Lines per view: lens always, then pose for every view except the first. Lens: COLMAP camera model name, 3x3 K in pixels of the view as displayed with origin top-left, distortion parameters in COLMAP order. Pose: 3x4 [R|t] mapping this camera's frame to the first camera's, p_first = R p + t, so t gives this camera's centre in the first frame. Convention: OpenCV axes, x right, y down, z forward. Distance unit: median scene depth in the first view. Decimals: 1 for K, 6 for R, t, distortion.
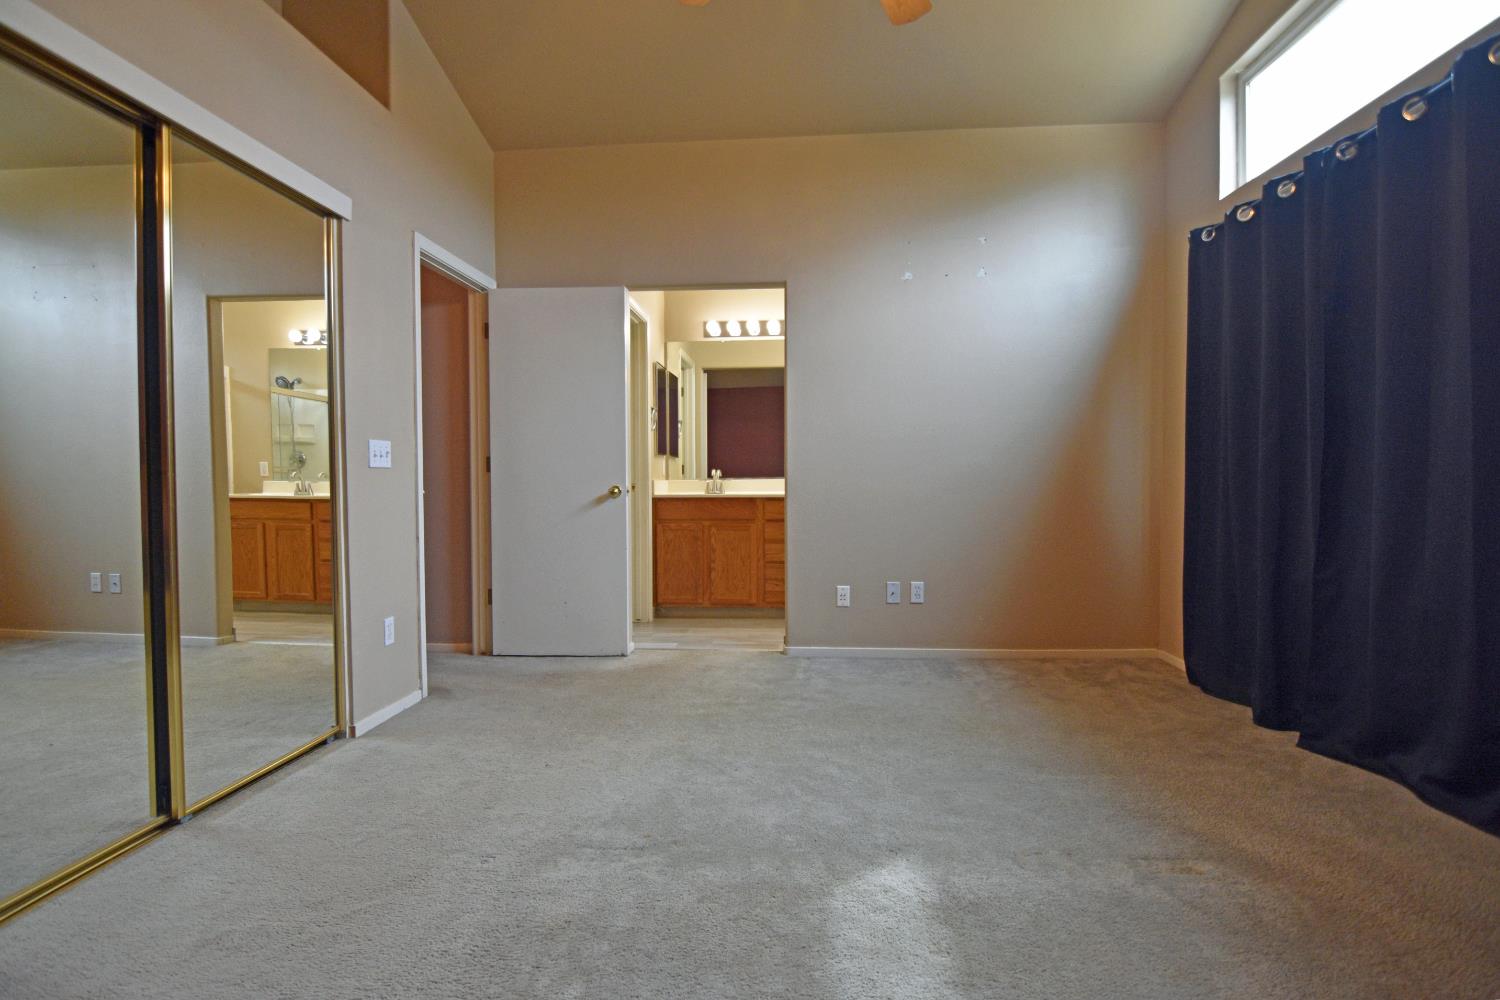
lens RADIAL K [[760.2, 0, 745.7], [0, 760.2, 496.2], [0, 0, 1]] dist [-0.000150, -0.015720]
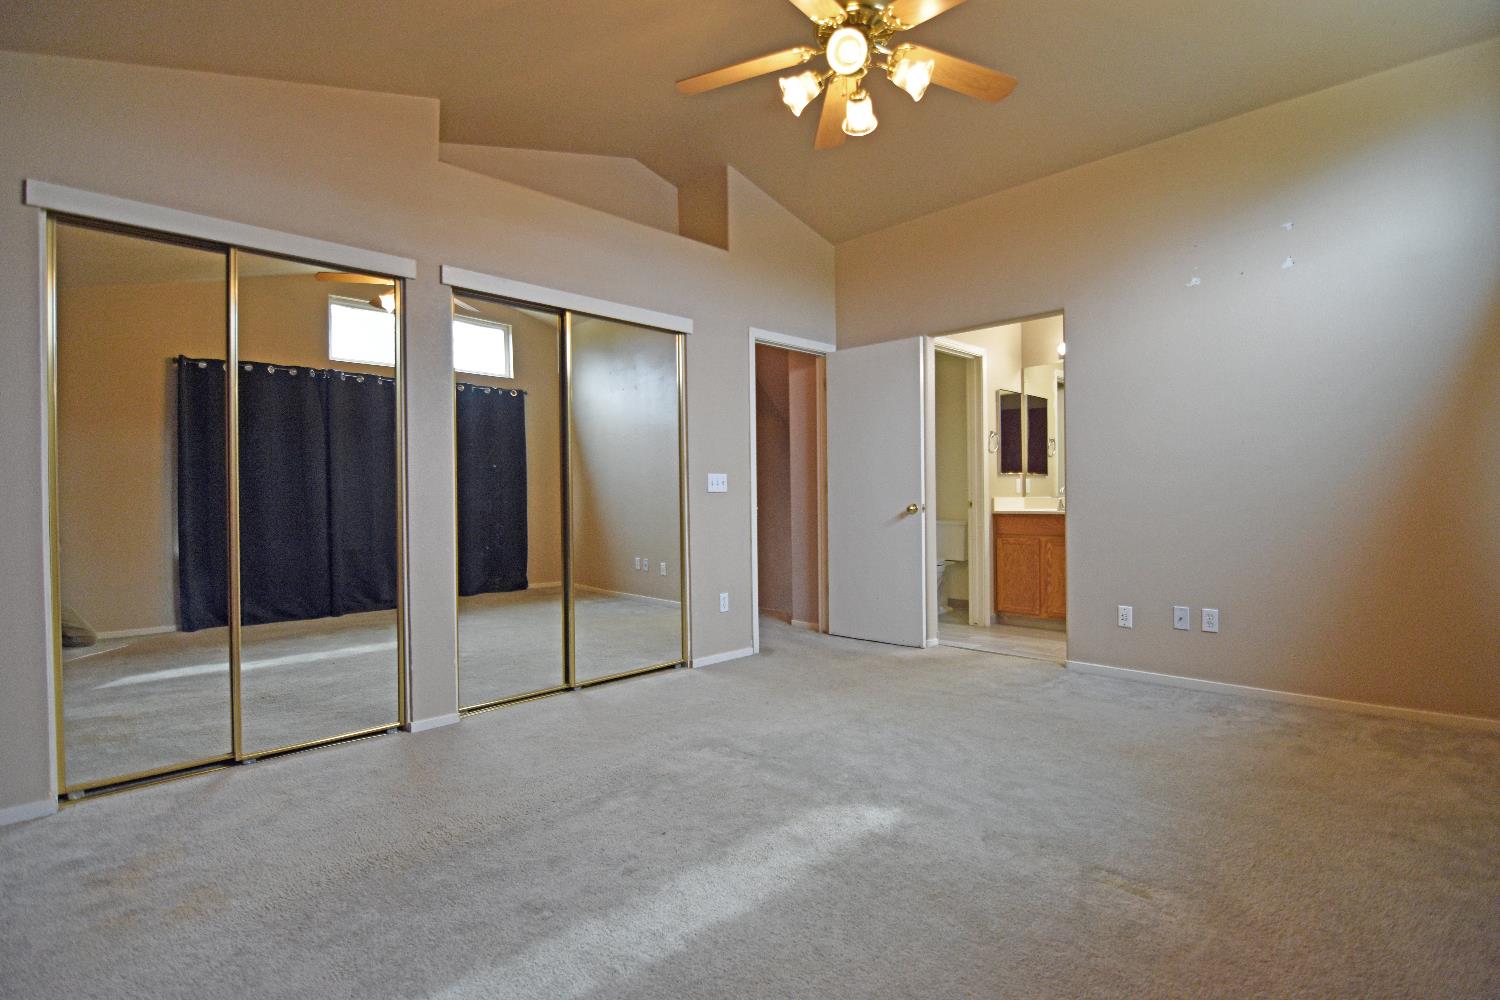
lens RADIAL K [[726.6, 0, 745.9], [0, 726.6, 496.2], [0, 0, 1]] dist [-0.002161, -0.013438]
pose [[0.758918, -0.003674, -0.651176, 0.461895], [-0.008496, 0.999843, -0.015542, -0.006836], [0.651131, 0.017327, 0.758767, -0.044907]]
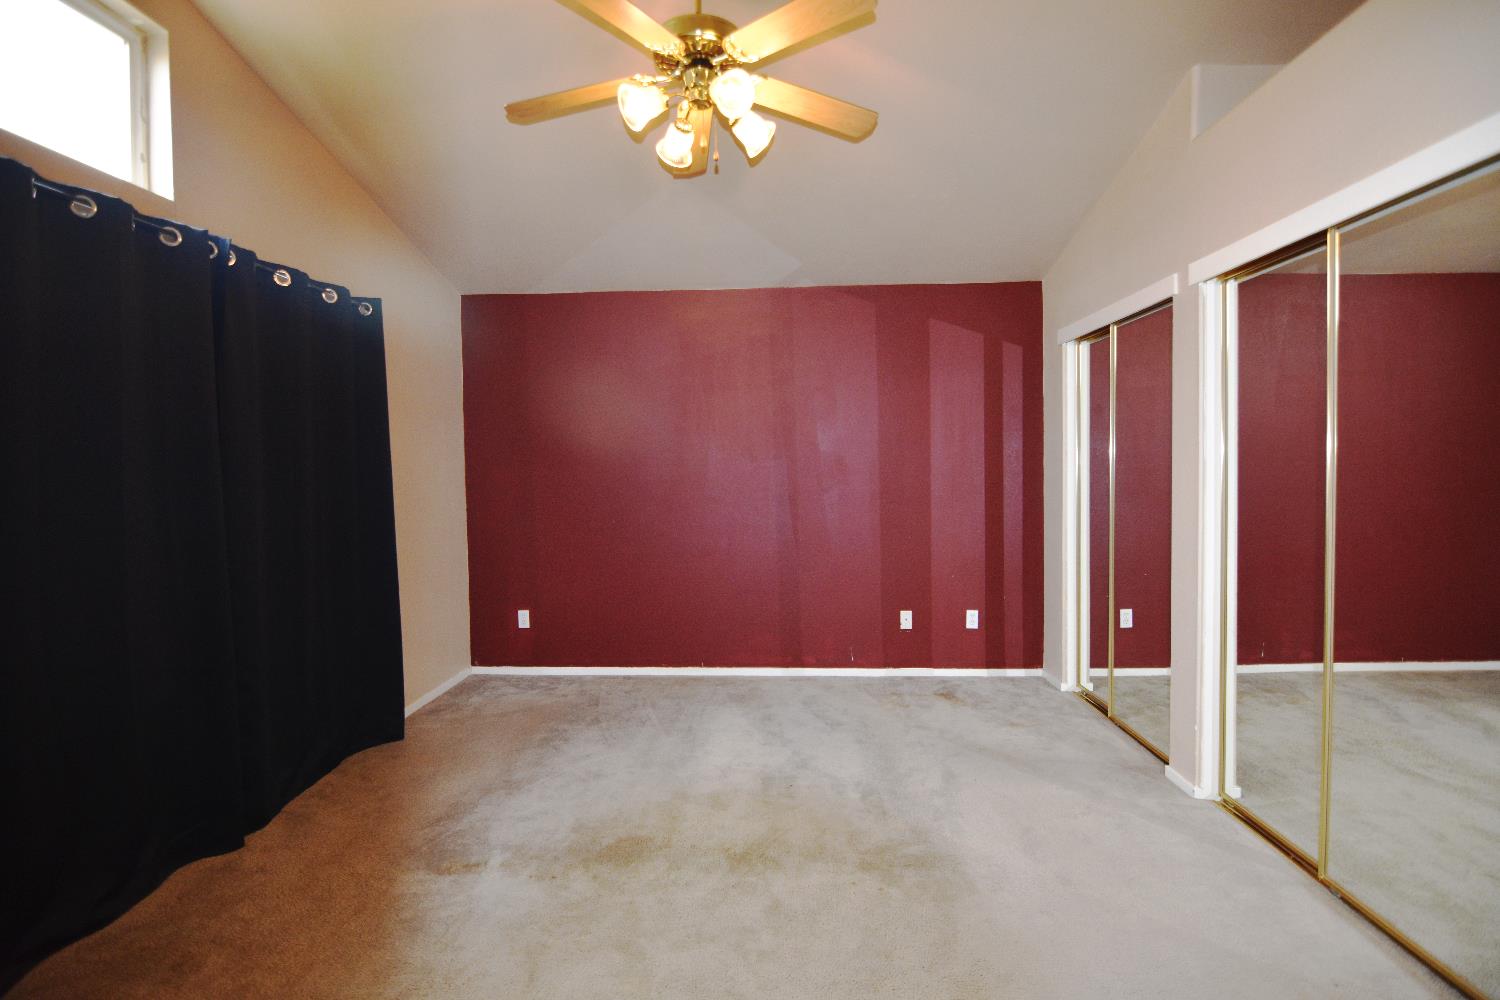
lens RADIAL K [[726.6, 0, 745.9], [0, 726.6, 496.2], [0, 0, 1]] dist [-0.002161, -0.013438]
pose [[-0.999533, 0.022195, -0.020981, 0.066232], [0.020703, 0.997414, 0.068824, -0.127468], [0.022455, 0.068357, -0.997408, 1.263007]]
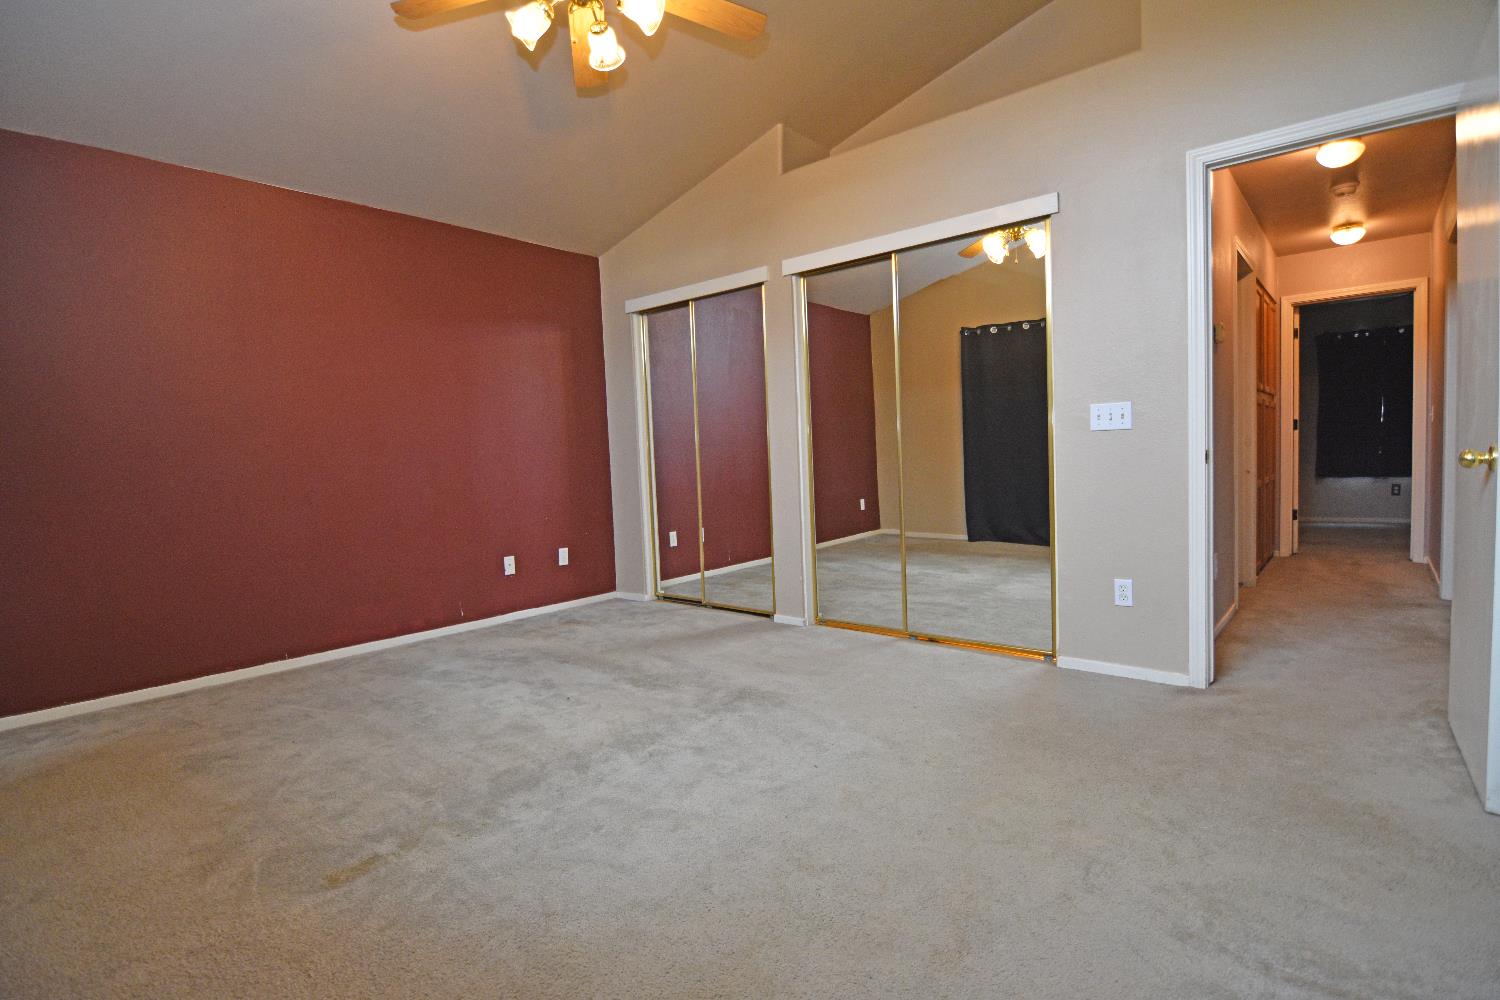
lens RADIAL K [[726.6, 0, 745.9], [0, 726.6, 496.2], [0, 0, 1]] dist [-0.002161, -0.013438]
pose [[-0.591303, 0.074472, -0.803003, 0.558946], [0.019161, 0.996743, 0.078330, -0.031730], [0.806222, 0.030931, -0.590805, 1.110219]]
